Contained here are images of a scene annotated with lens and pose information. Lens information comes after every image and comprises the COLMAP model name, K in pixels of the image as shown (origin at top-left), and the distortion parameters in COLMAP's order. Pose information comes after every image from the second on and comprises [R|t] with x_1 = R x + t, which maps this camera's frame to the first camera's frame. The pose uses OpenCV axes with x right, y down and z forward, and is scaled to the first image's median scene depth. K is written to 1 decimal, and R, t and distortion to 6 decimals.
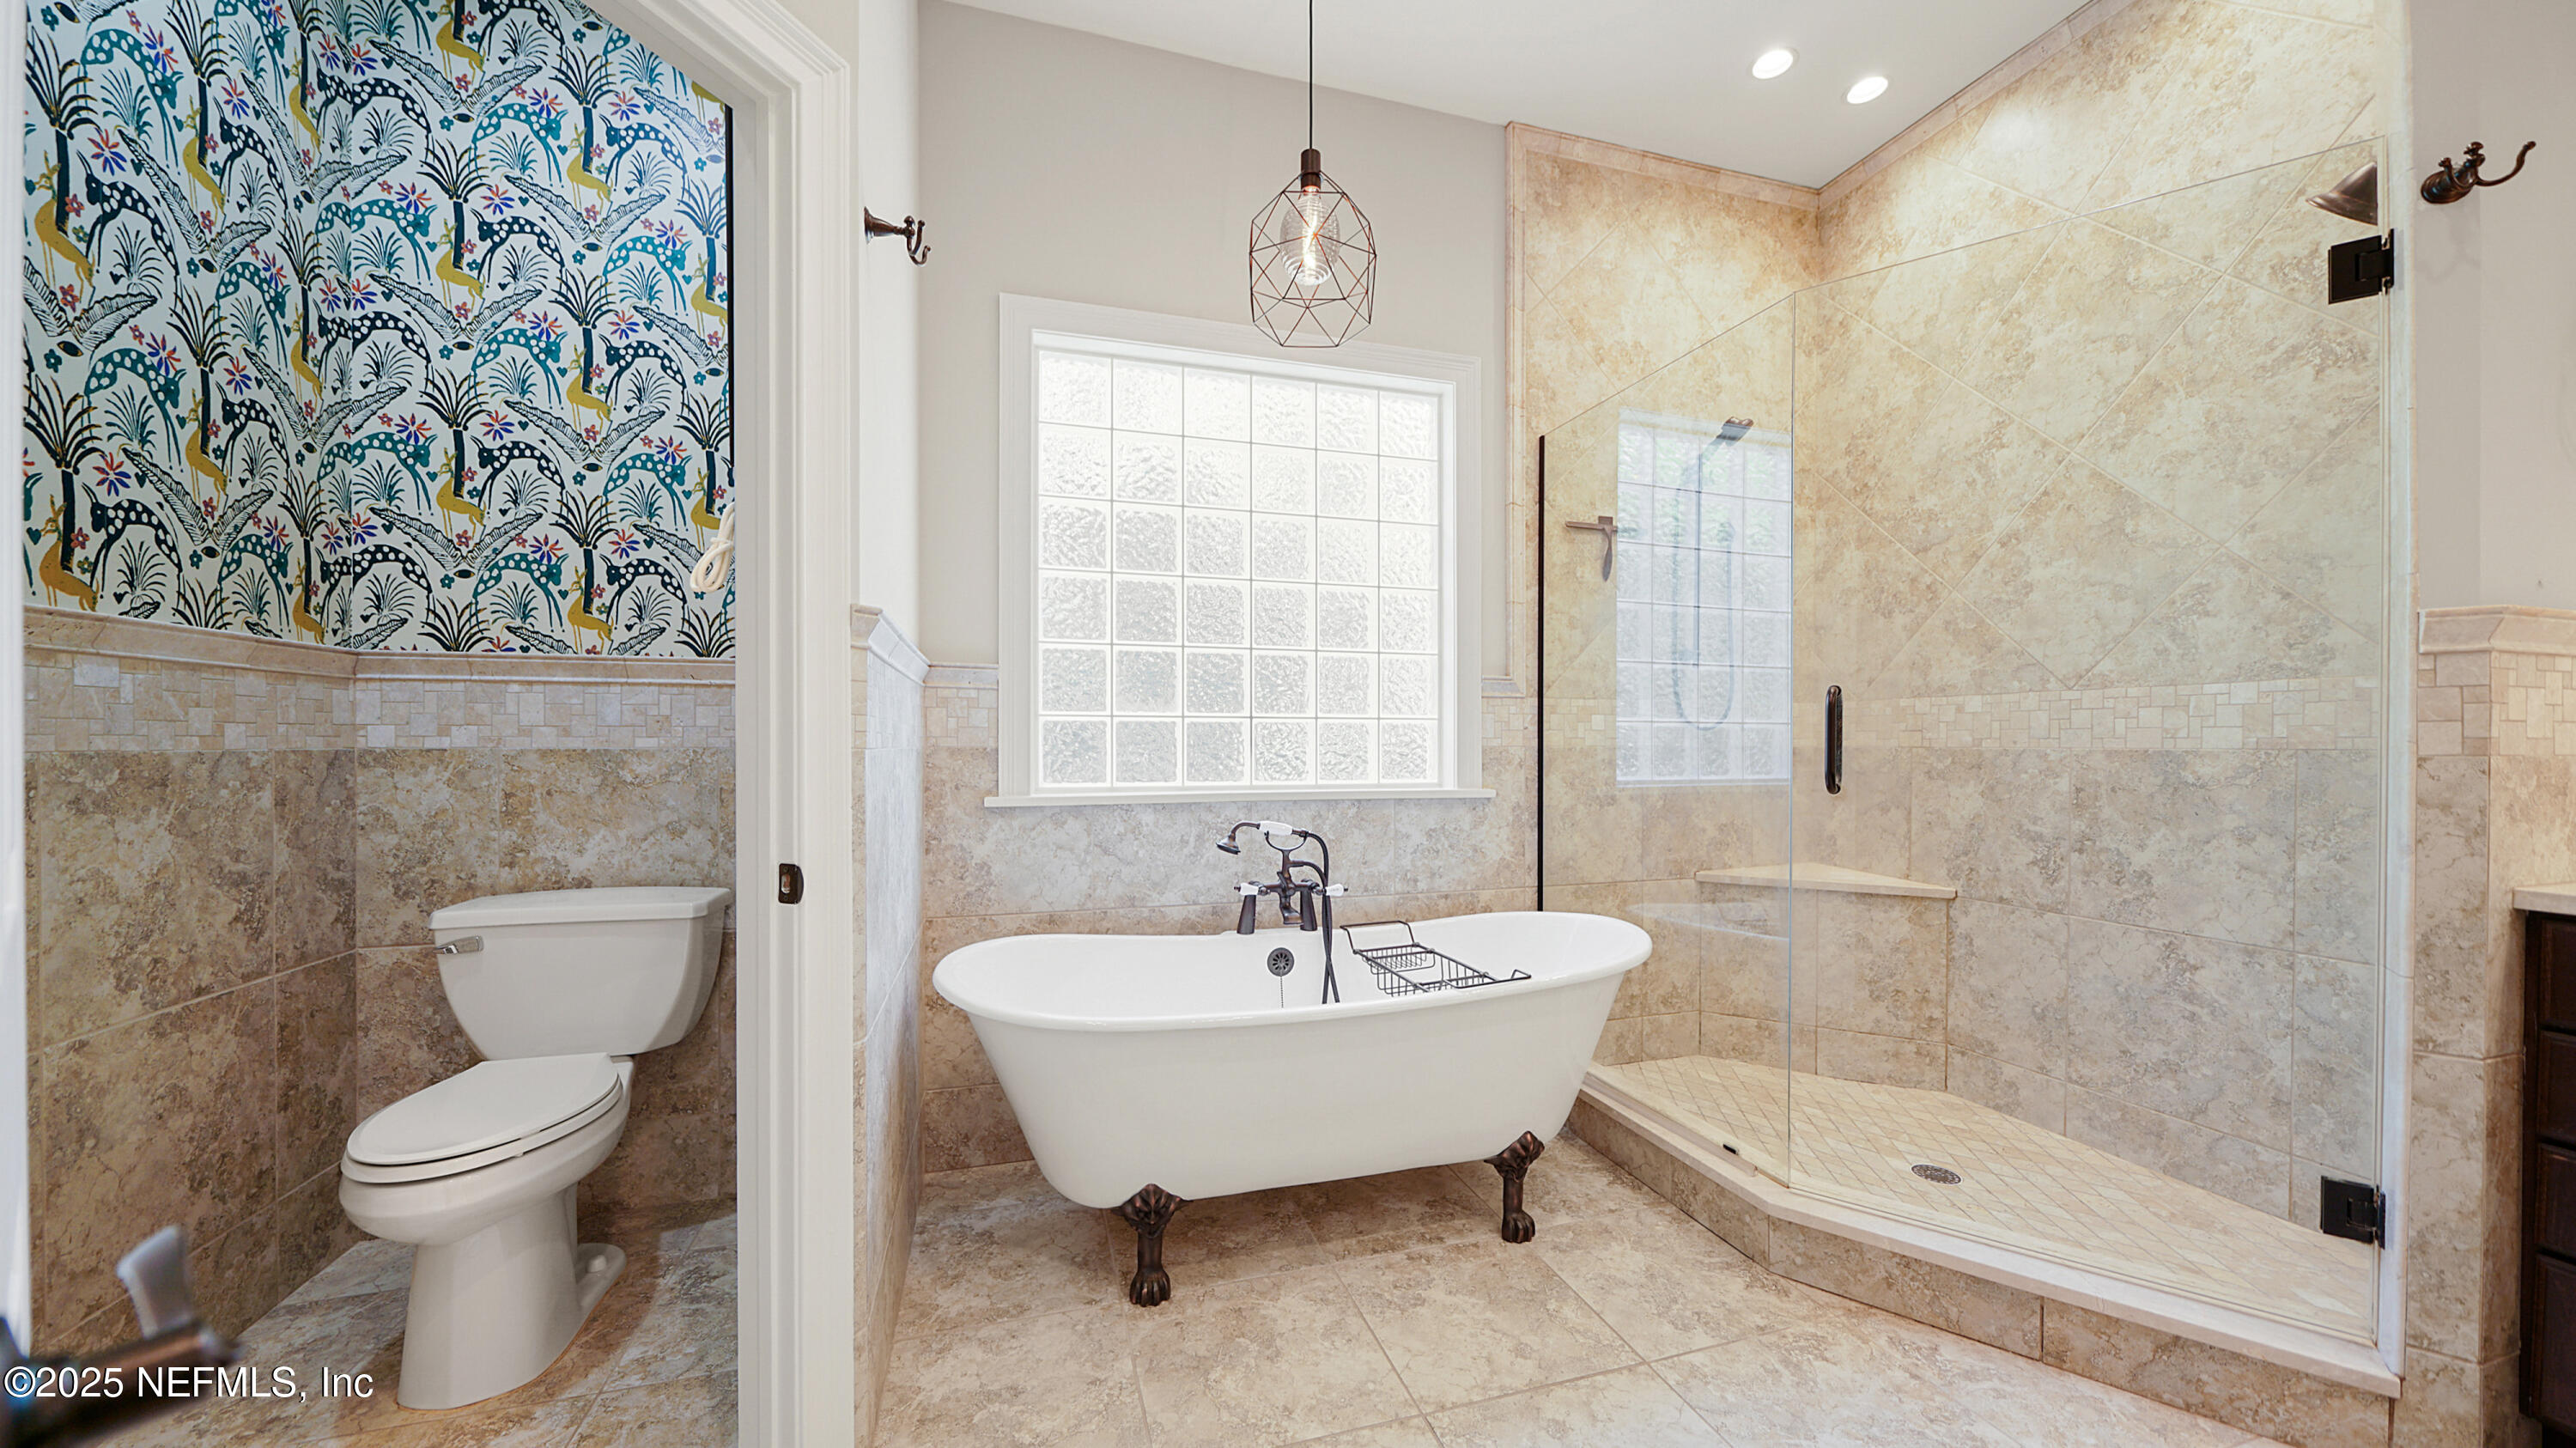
lens RADIAL K [[937.2, 0, 1287.0], [0, 937.2, 740.2], [0, 0, 1]] dist [-0.002152, -0.000471]
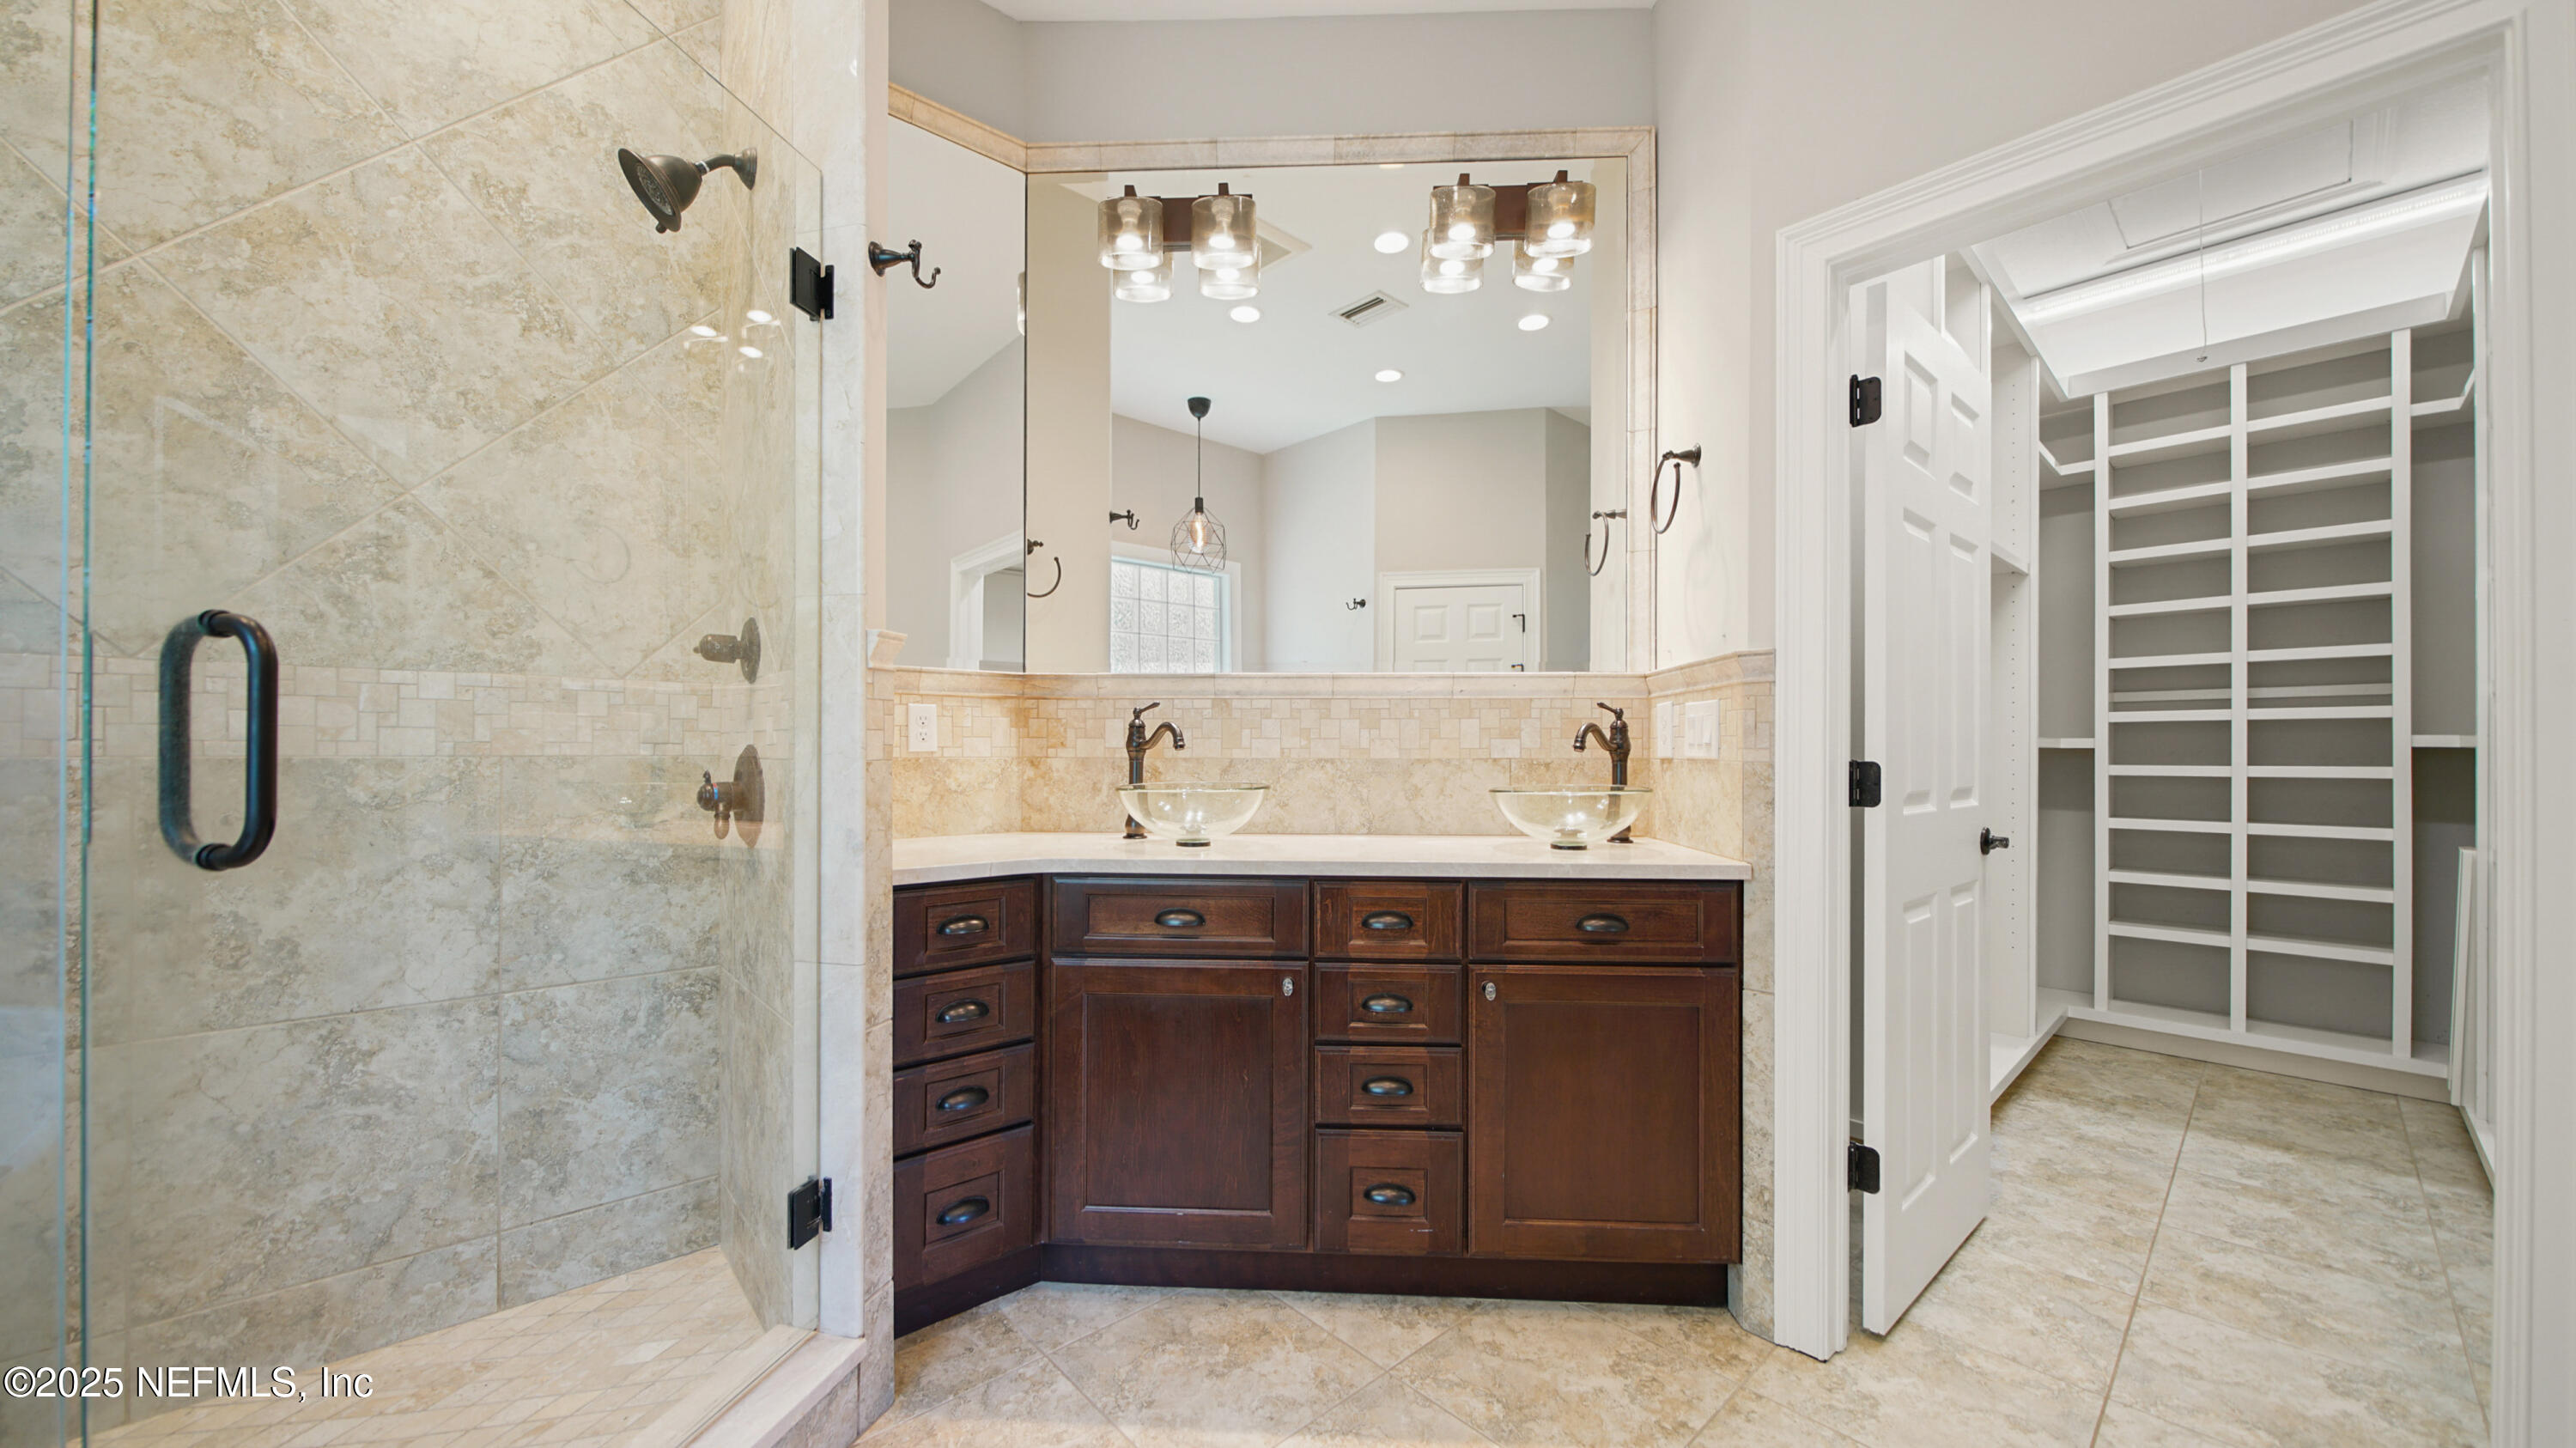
lens RADIAL K [[937.2, 0, 1268.4], [0, 937.2, 744.1], [0, 0, 1]] dist [-0.002152, -0.000471]
pose [[-0.416840, 0.003706, 0.908972, 0.007791], [-0.004042, 0.999974, -0.005931, 0.001210], [-0.908971, -0.006147, -0.416814, 0.701242]]
